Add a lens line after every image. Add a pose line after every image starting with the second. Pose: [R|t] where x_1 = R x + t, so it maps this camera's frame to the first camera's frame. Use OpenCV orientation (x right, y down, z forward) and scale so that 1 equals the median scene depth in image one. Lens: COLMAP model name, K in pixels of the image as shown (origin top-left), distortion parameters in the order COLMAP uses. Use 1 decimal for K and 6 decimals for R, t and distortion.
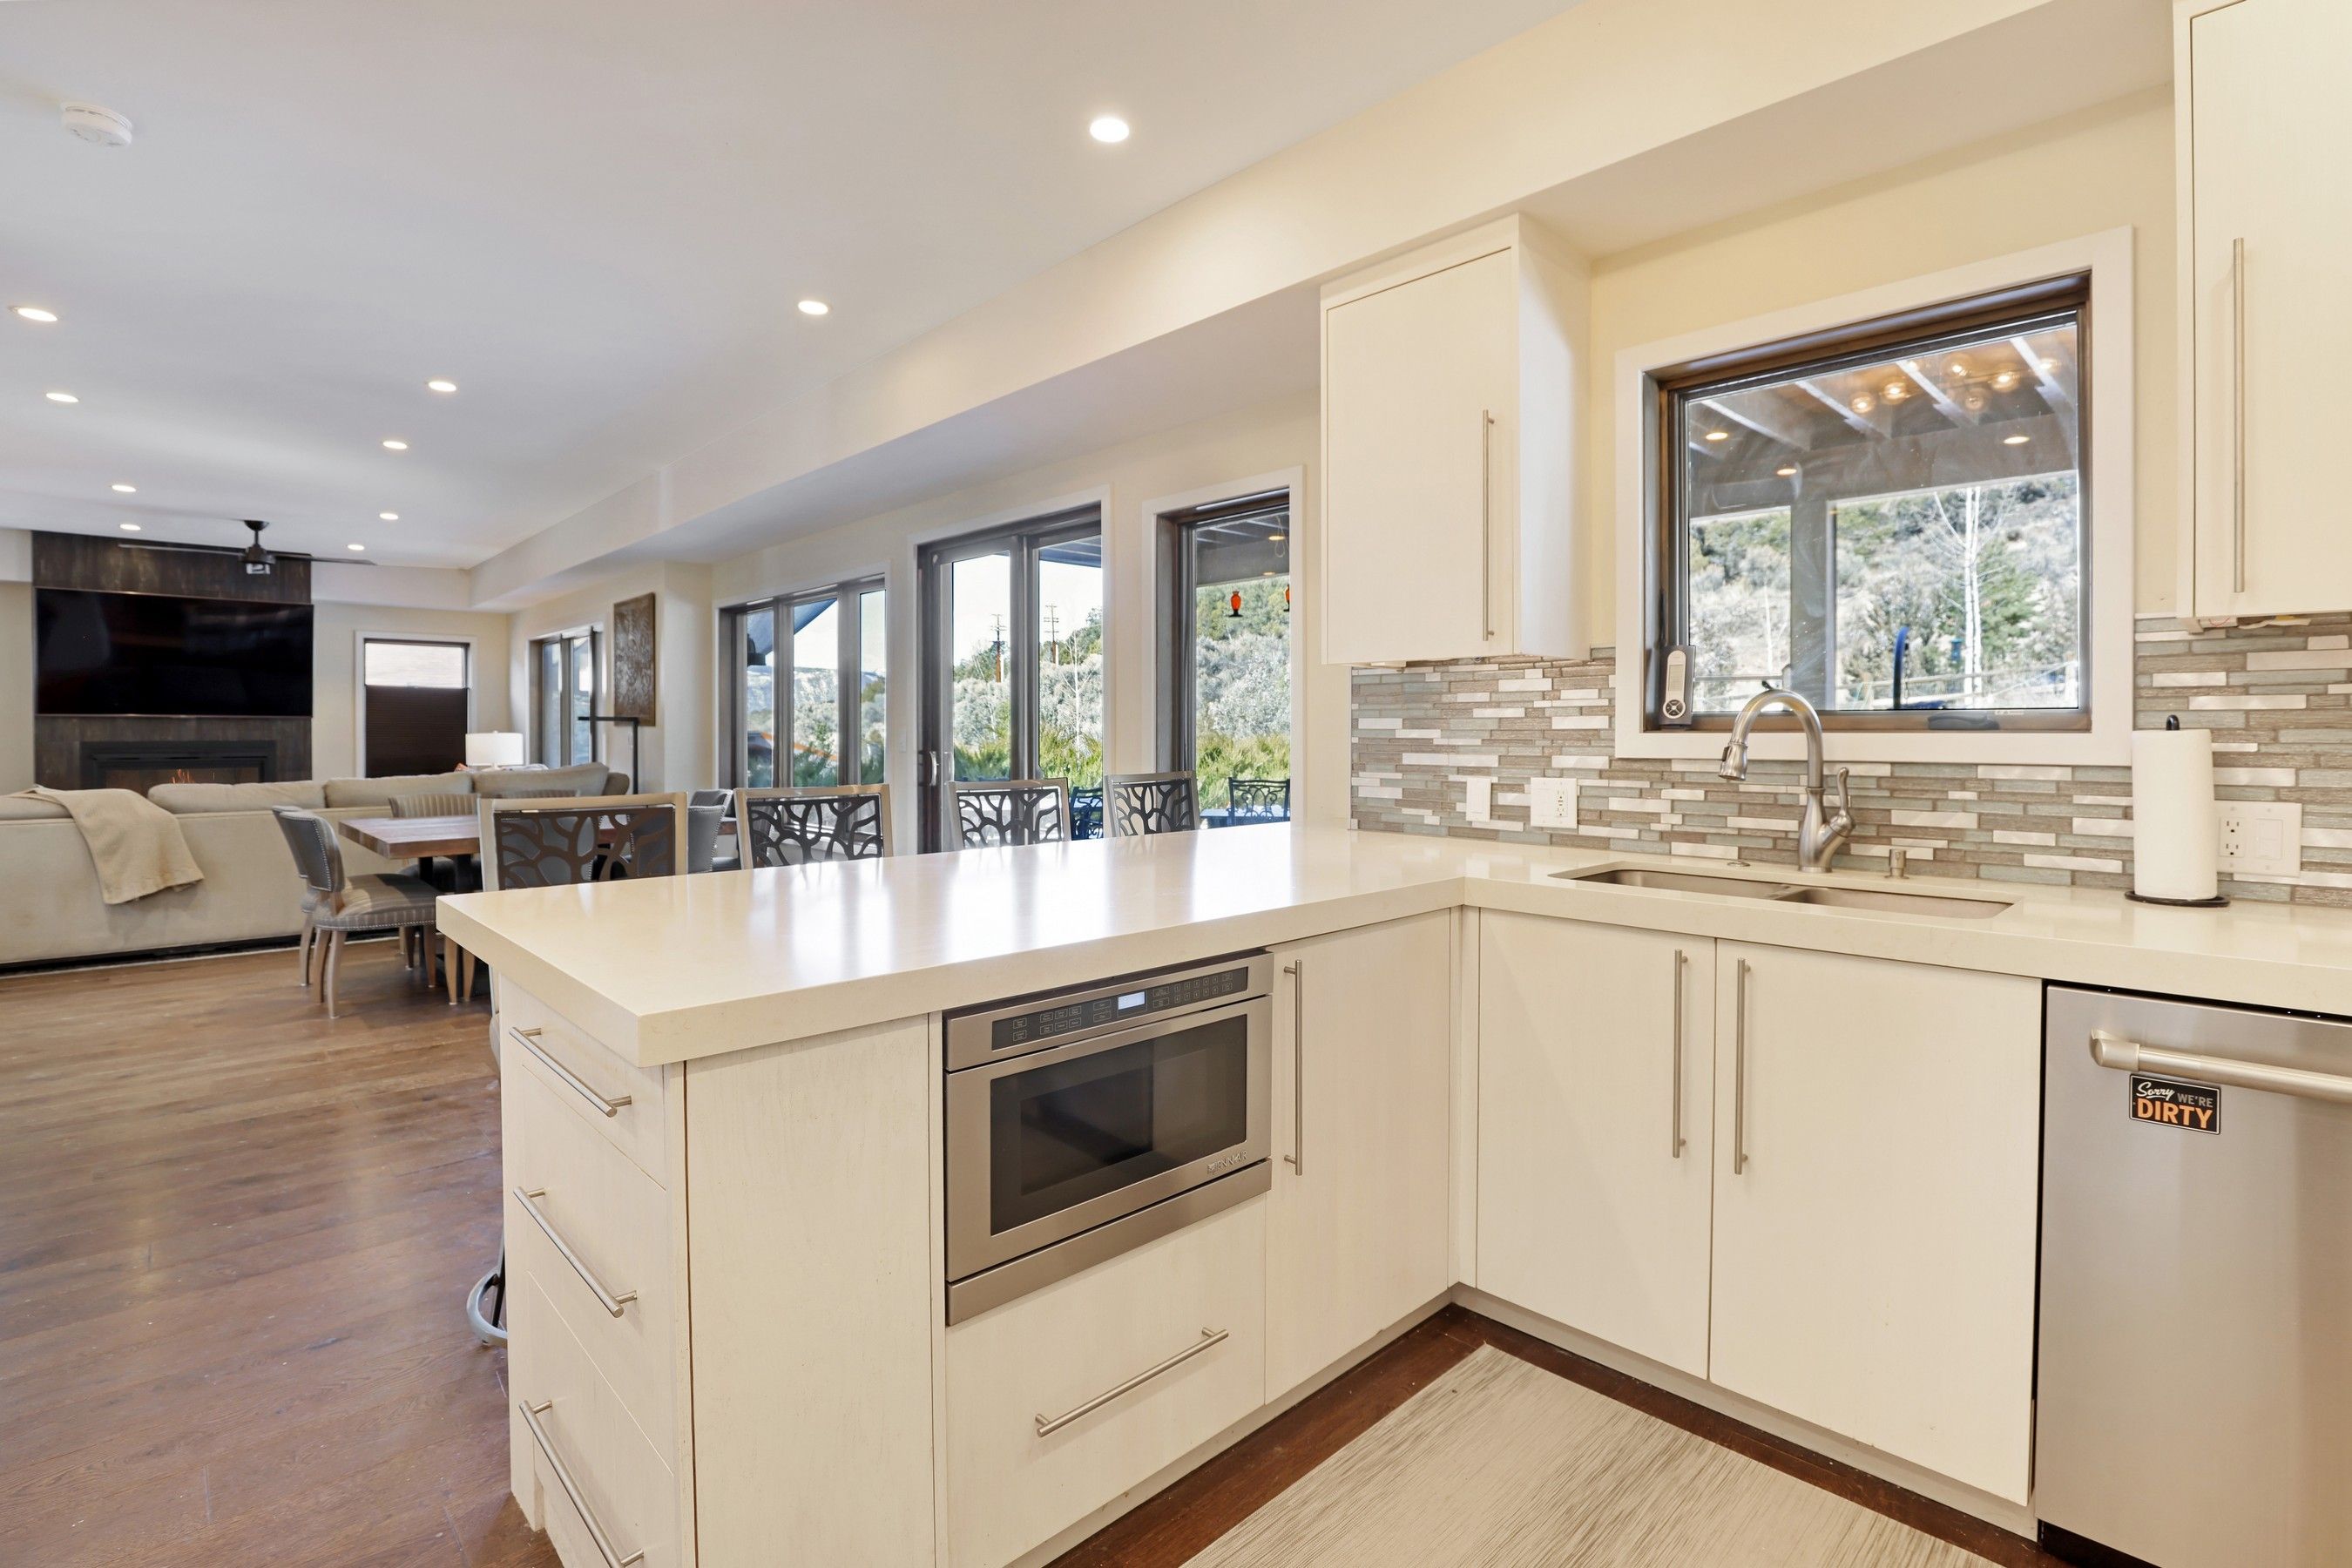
lens RADIAL K [[1107.3, 0, 1185.7], [0, 1107.3, 751.5], [0, 0, 1]] dist [-0.015359, -0.000407]
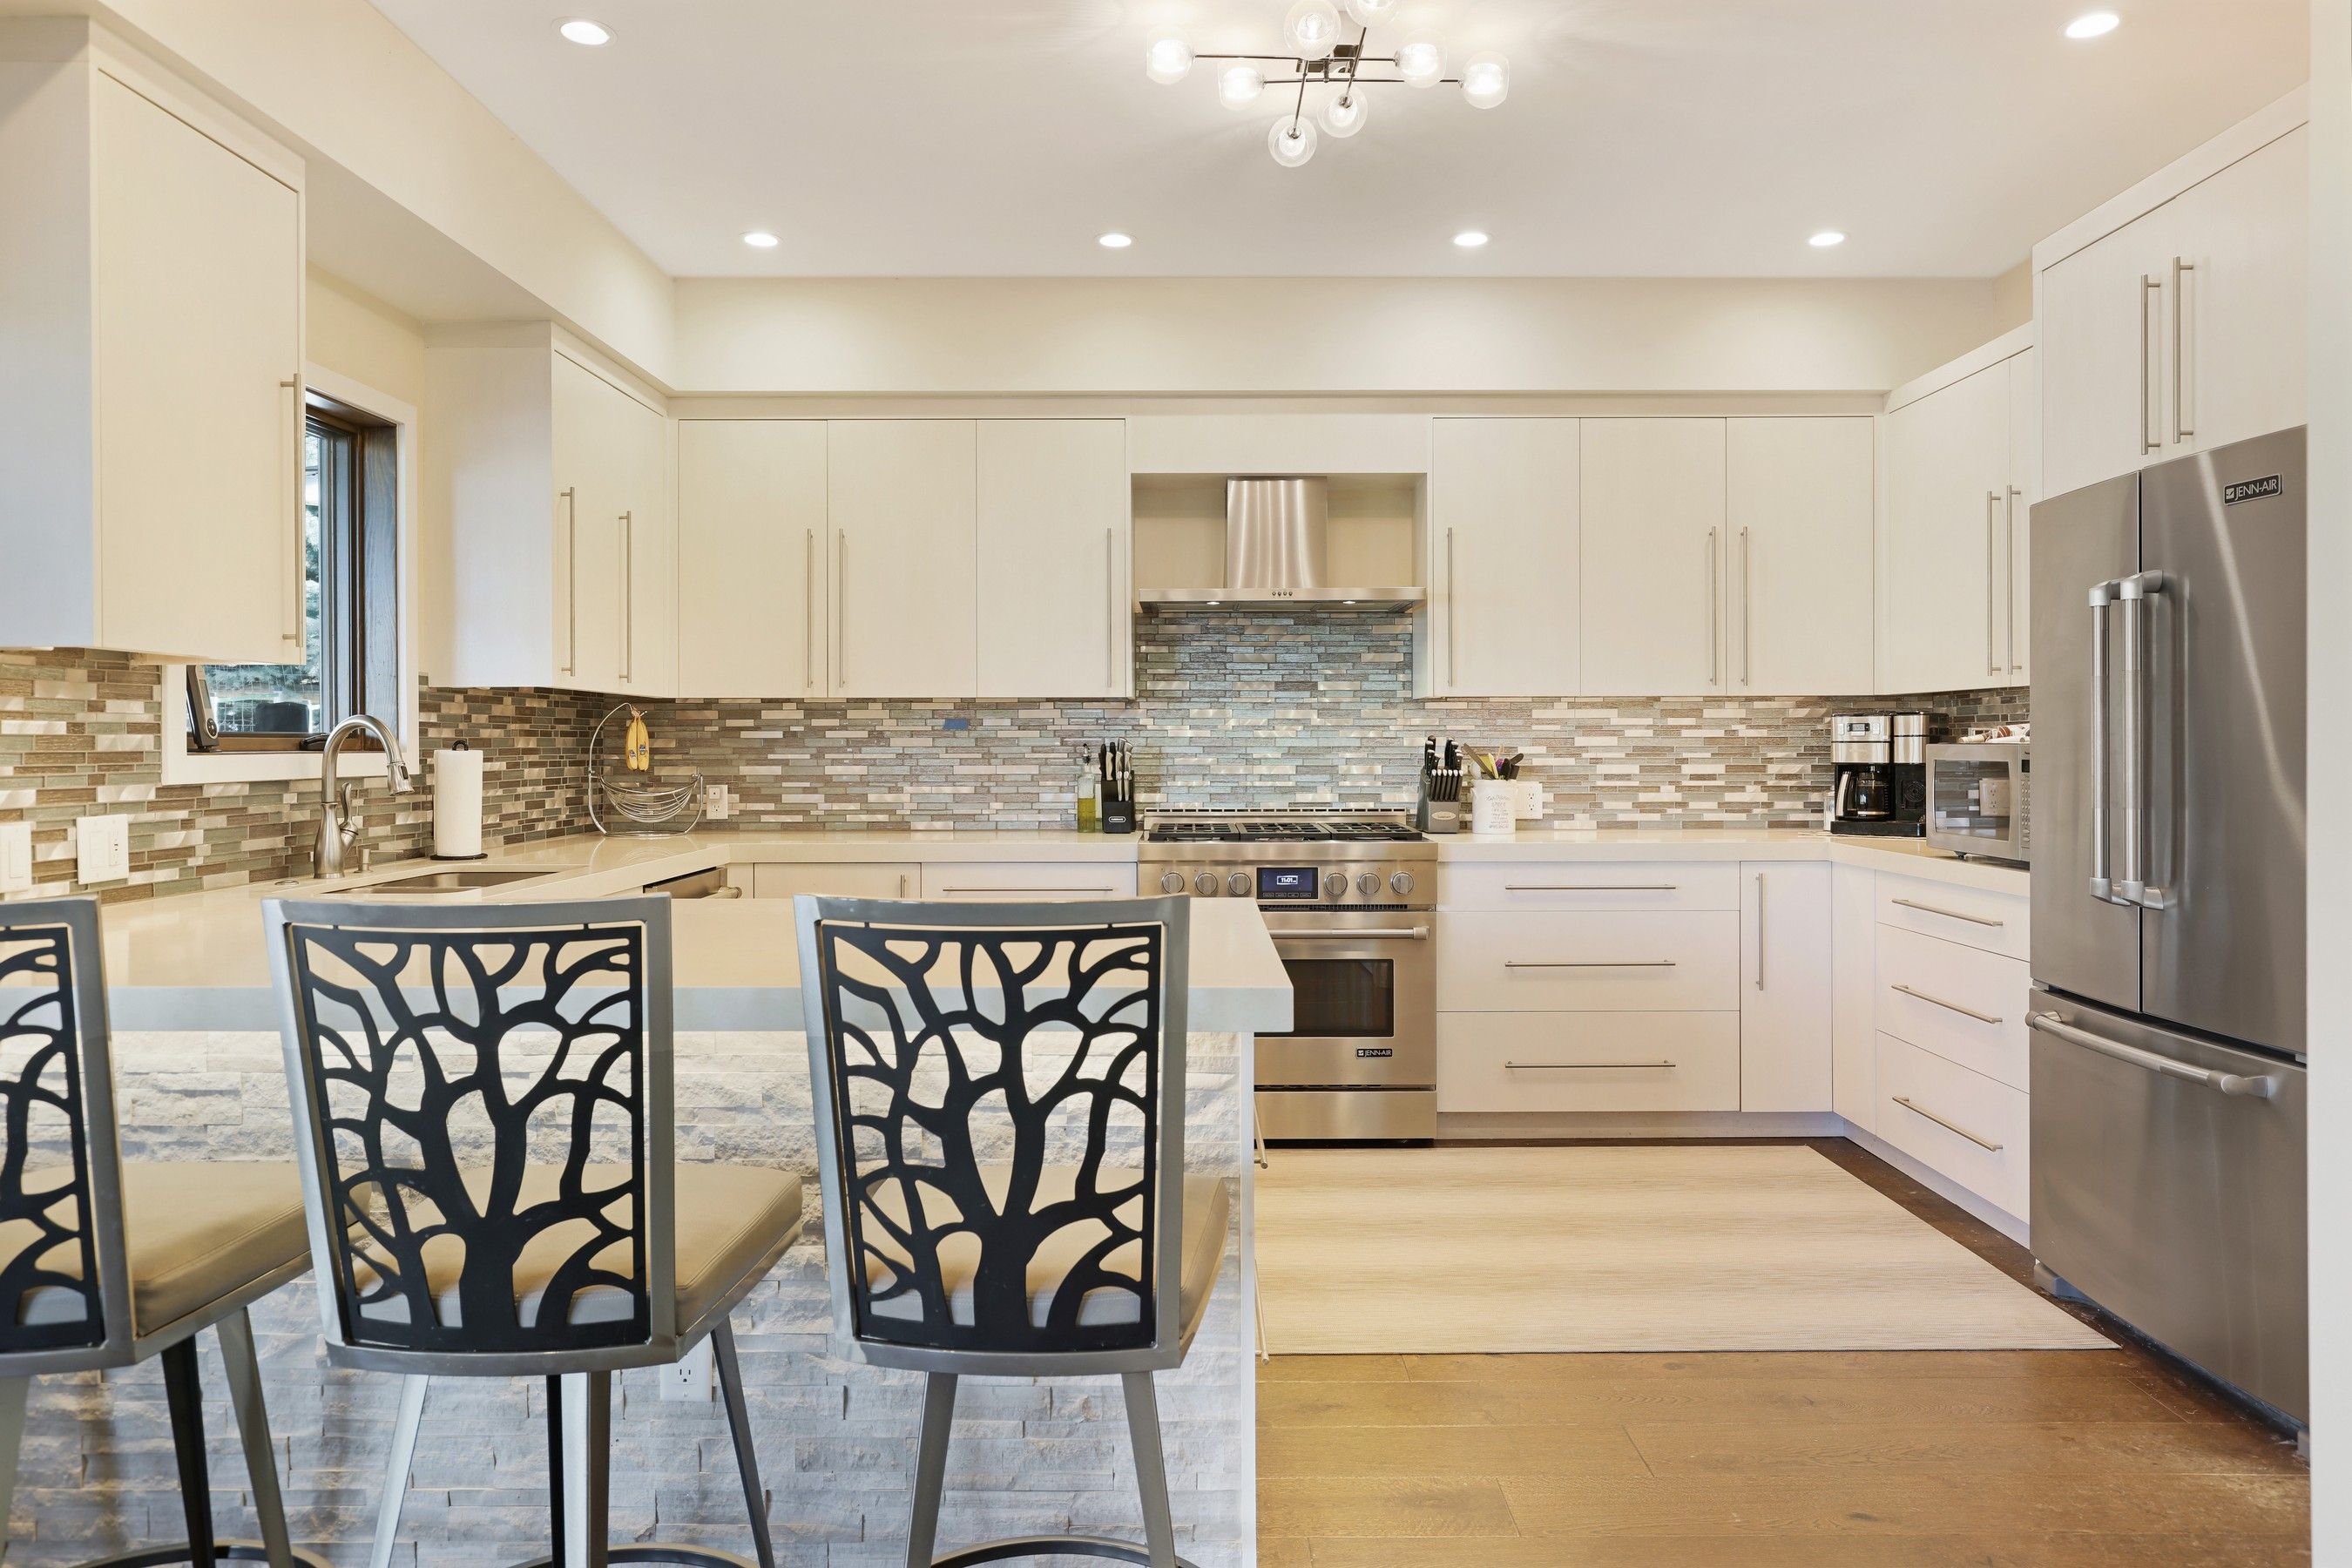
lens RADIAL K [[1496.7, 0, 1176.0], [0, 1496.7, 784.0], [0, 0, 1]] dist [-0.002631, 0.005034]
pose [[-0.714410, -0.016179, 0.699540, -0.913455], [0.016105, 0.999088, 0.039555, -0.026685], [-0.699542, 0.039525, -0.713497, 1.225707]]
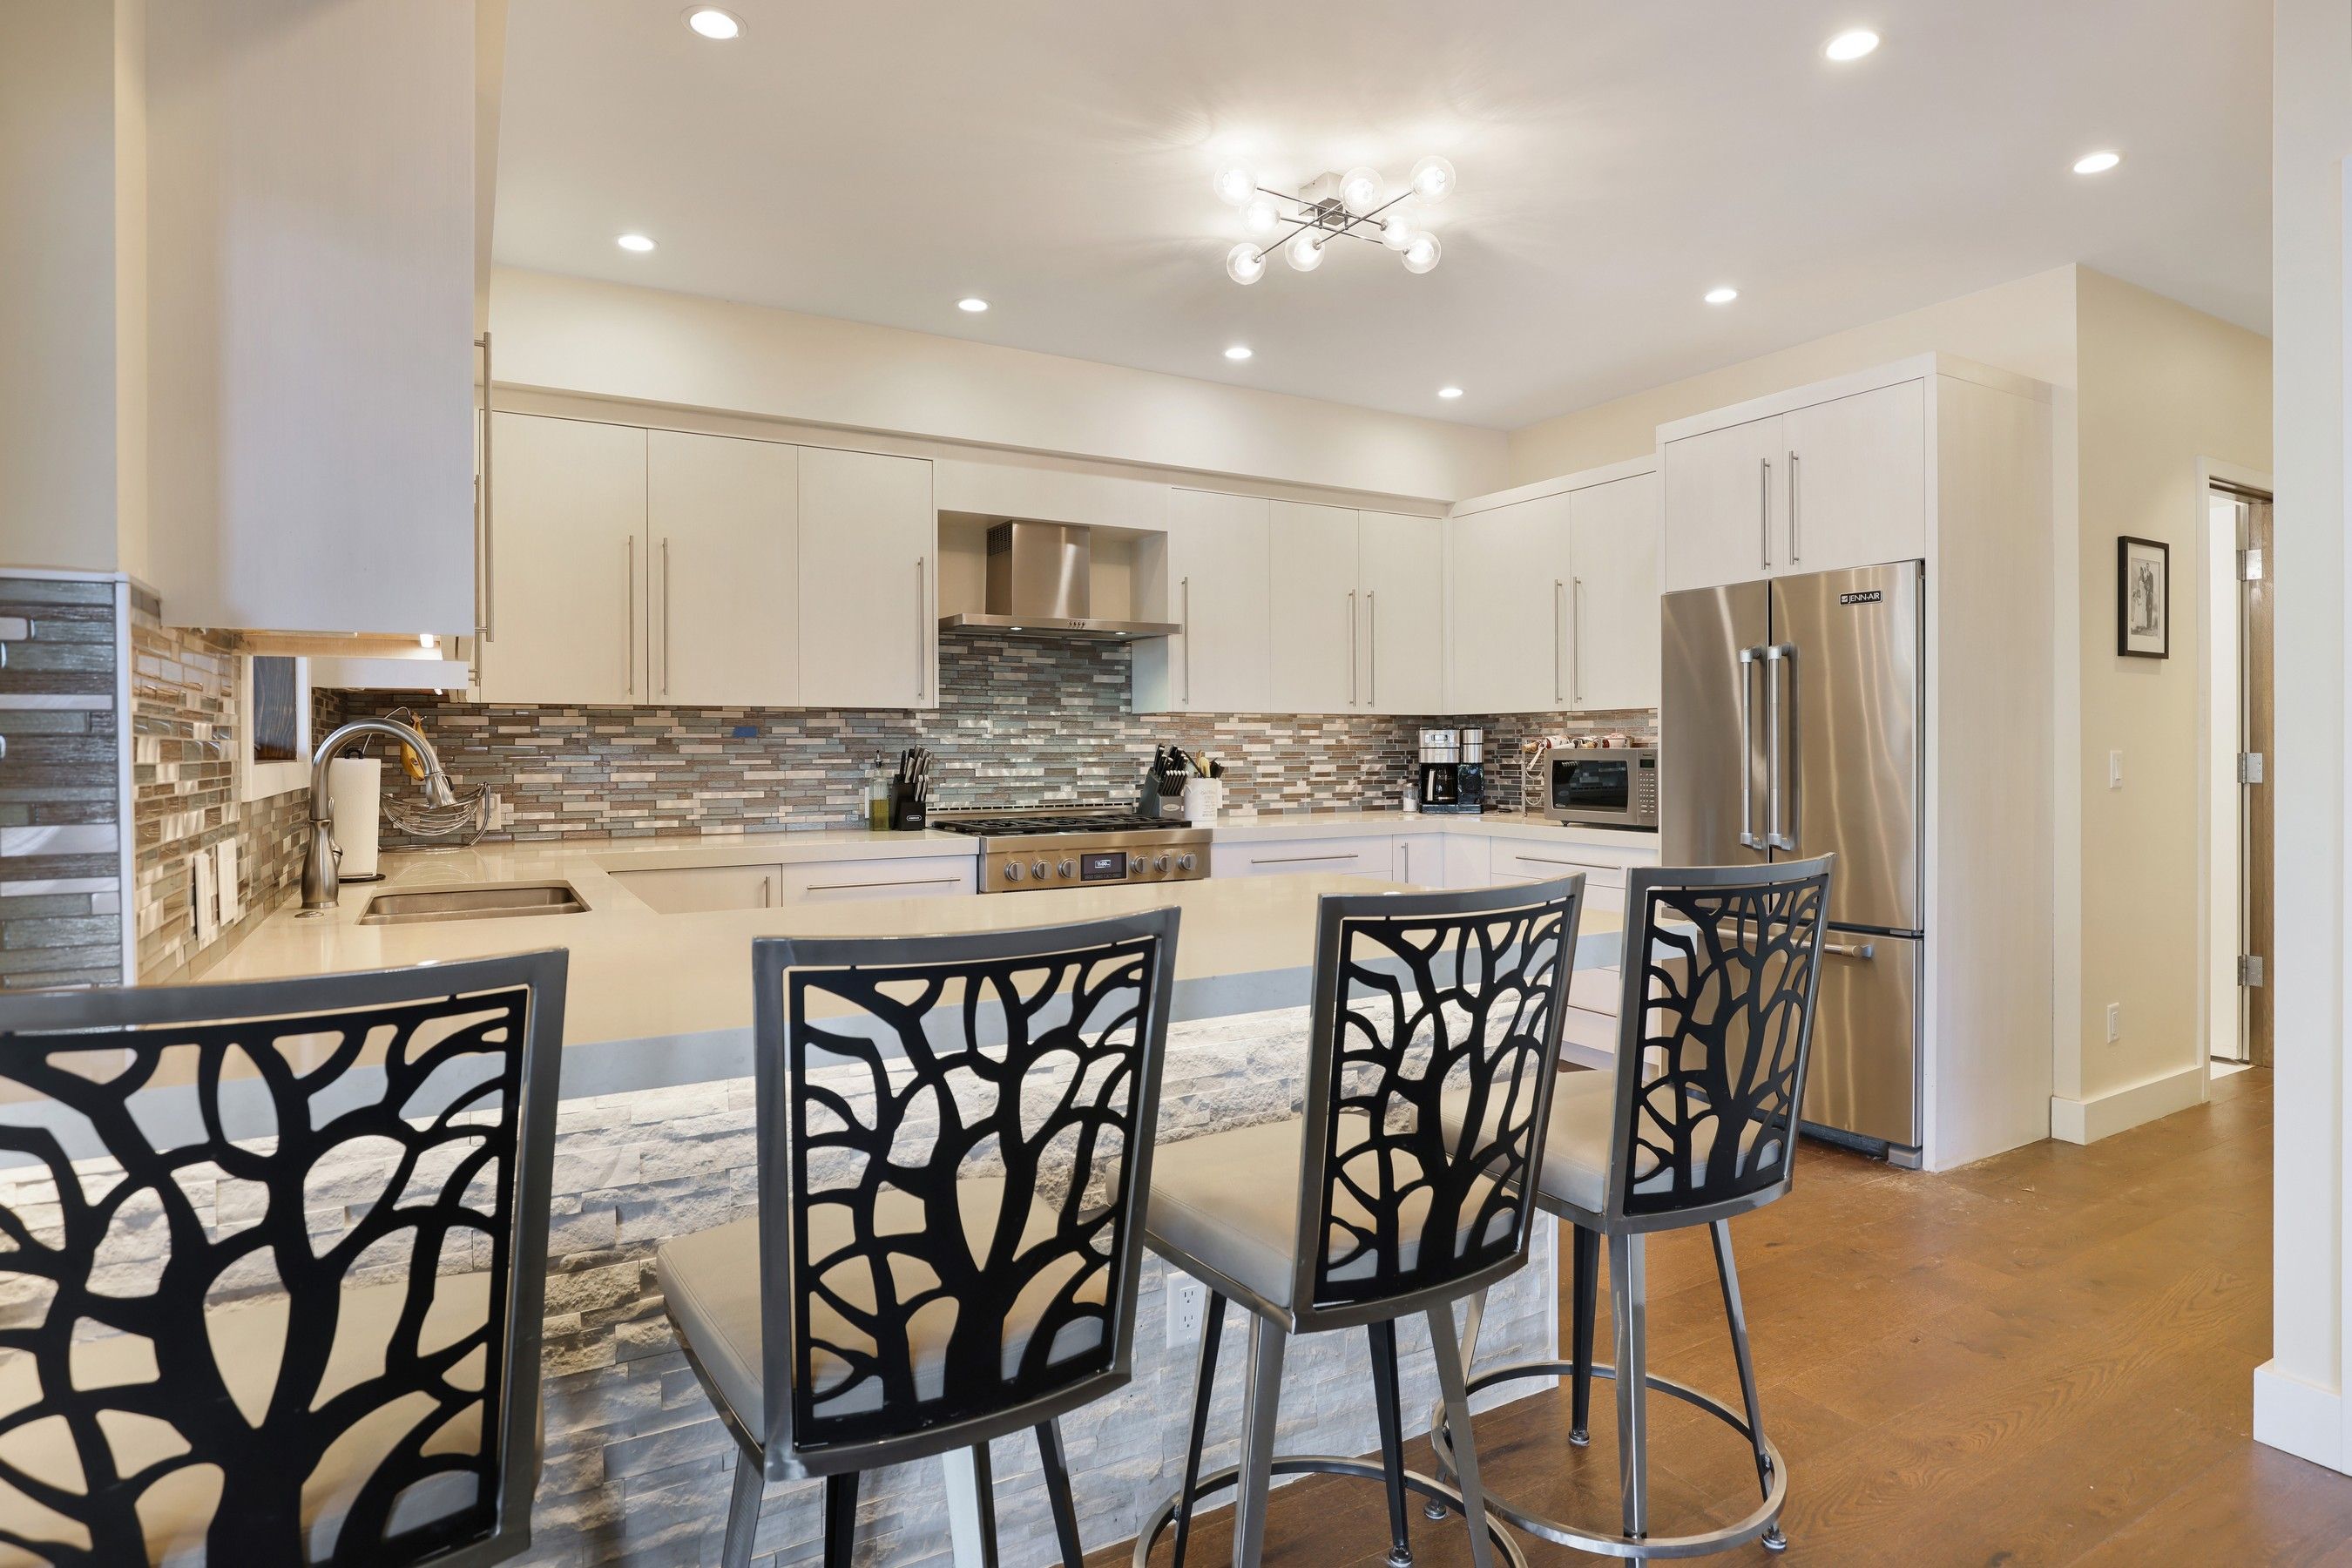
lens RADIAL K [[1272.3, 0, 1176.0], [0, 1272.3, 784.0], [0, 0, 1]] dist [-0.012051, 0.001621]
pose [[-0.970898, -0.002163, 0.239482, -0.345339], [0.009161, 0.998892, 0.046163, -0.035506], [-0.239317, 0.047013, -0.969803, 1.565367]]
